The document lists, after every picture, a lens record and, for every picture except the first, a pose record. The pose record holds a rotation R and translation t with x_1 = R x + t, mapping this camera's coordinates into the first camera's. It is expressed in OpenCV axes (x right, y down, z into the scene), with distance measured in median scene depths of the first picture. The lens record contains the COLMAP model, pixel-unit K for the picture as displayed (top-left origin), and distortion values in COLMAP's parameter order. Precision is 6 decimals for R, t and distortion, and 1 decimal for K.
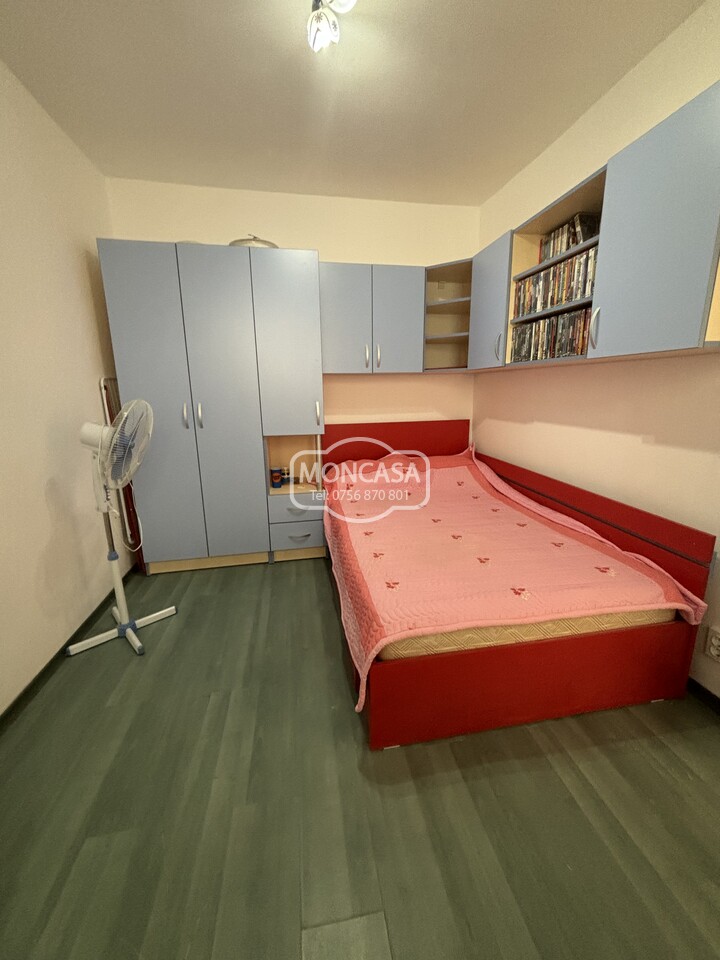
lens RADIAL K [[389.2, 0, 362.3], [0, 389.2, 475.7], [0, 0, 1]] dist [0.001167, -0.000132]
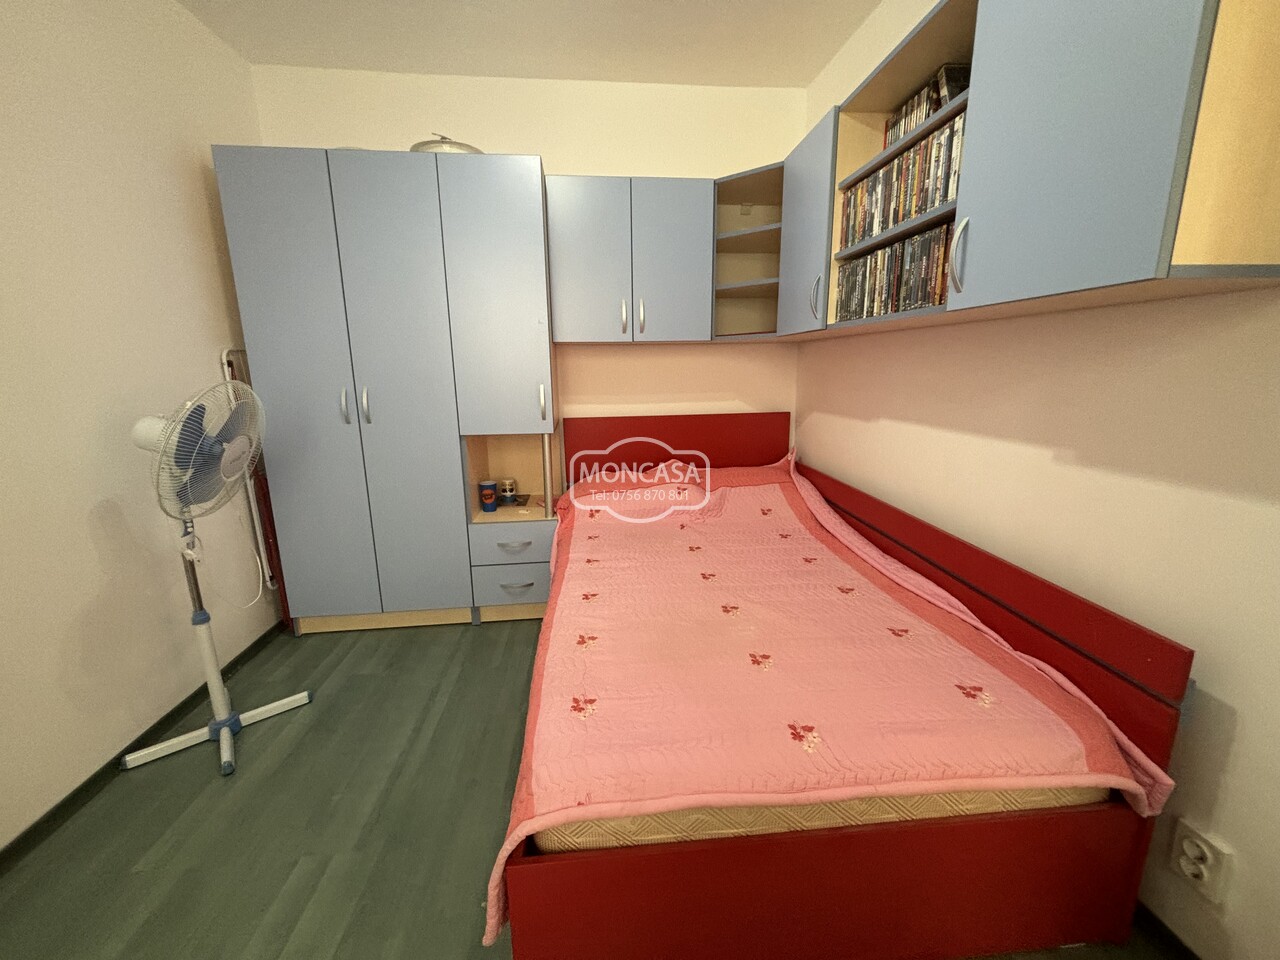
lens RADIAL K [[519.0, 0, 638.7], [0, 519.0, 476.5], [0, 0, 1]] dist [0.001167, -0.000132]
pose [[0.996197, 0.018134, -0.085225, 0.159483], [-0.019074, 0.999766, -0.010221, -0.035983], [0.085020, 0.011808, 0.996309, 0.172742]]
